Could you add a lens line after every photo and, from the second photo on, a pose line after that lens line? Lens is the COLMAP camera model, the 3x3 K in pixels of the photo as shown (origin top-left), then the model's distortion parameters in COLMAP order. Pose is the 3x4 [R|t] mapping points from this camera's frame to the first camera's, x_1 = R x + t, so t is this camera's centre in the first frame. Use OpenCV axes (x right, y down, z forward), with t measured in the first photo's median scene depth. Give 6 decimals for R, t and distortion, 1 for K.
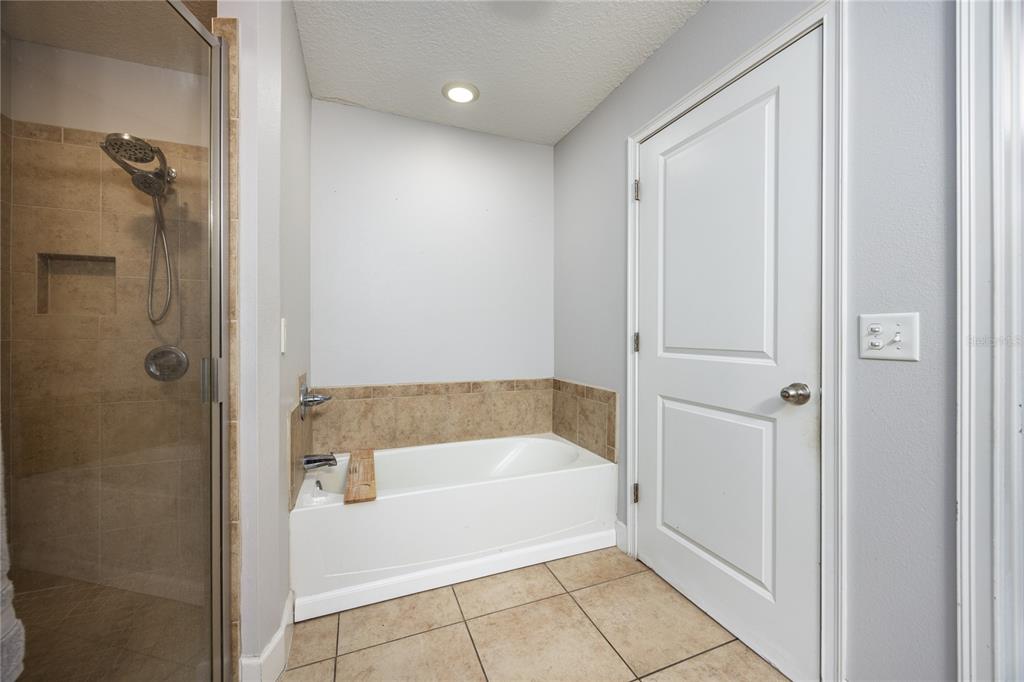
lens RADIAL K [[390.5, 0, 517.7], [0, 390.5, 336.7], [0, 0, 1]] dist [-0.002148, -0.000402]
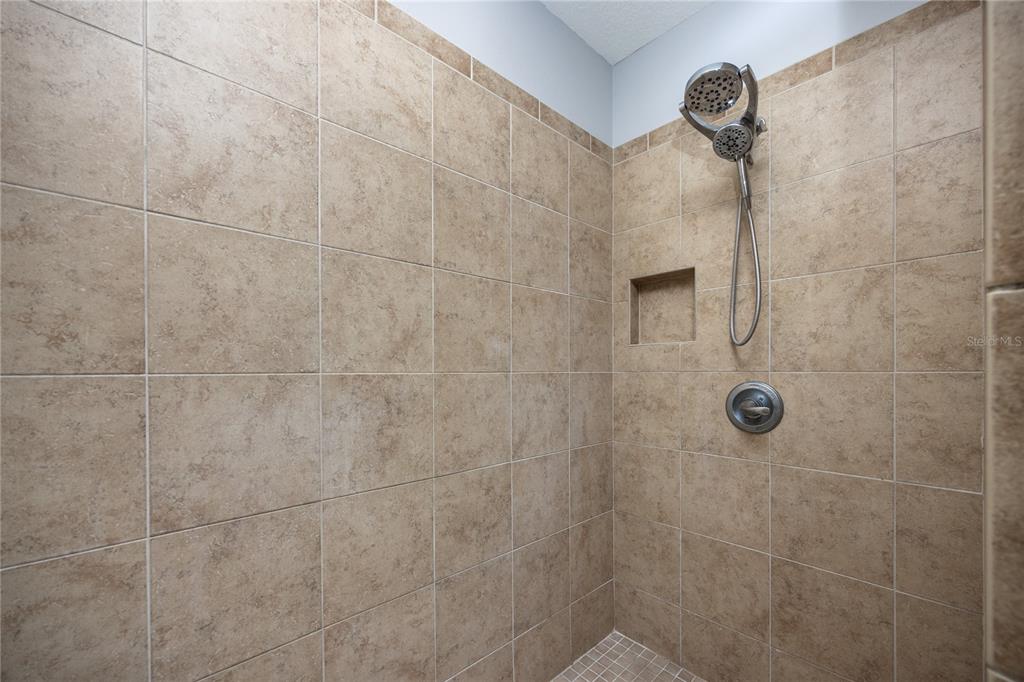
lens RADIAL K [[406.1, 0, 511.6], [0, 406.1, 370.2], [0, 0, 1]] dist [-0.000950, -0.000086]
pose [[0.344974, -0.000028, -0.938612, -0.403022], [0.001279, 0.999999, 0.000440, 0.001765], [0.938611, -0.001352, 0.344974, 0.381110]]
